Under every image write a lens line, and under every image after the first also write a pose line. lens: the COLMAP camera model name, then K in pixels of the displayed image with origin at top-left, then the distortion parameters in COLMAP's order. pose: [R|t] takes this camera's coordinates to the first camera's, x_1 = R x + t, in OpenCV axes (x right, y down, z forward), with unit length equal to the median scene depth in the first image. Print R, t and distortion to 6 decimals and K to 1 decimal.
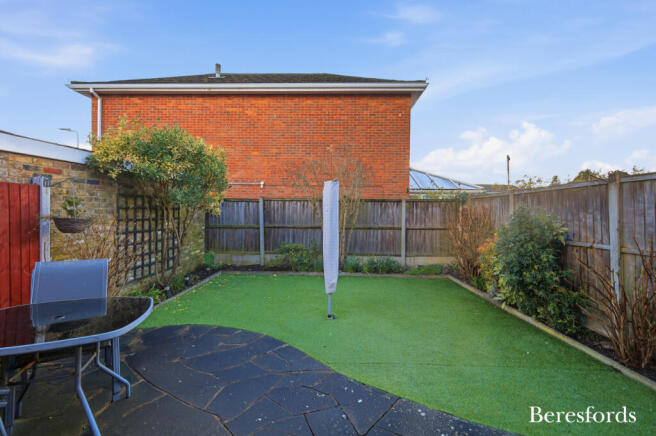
lens RADIAL K [[287.1, 0, 328.5], [0, 287.1, 215.9], [0, 0, 1]] dist [0.000799, -0.000274]
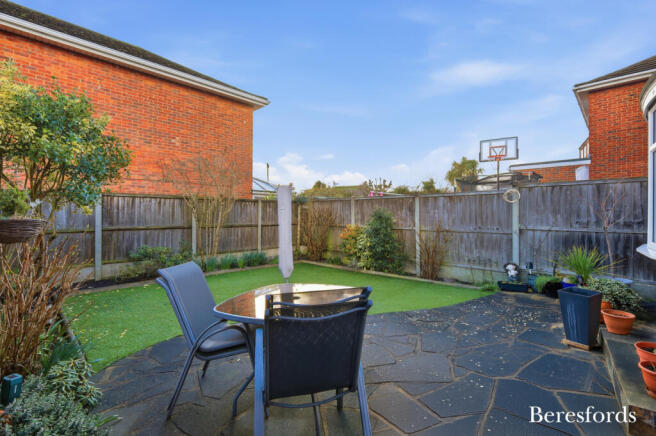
lens RADIAL K [[287.1, 0, 328.5], [0, 287.1, 215.9], [0, 0, 1]] dist [0.000799, -0.000274]
pose [[0.688197, -0.011067, 0.725439, -0.366733], [0.009293, 0.999936, 0.006439, 0.001416], [-0.725464, 0.002311, 0.688256, 0.019028]]
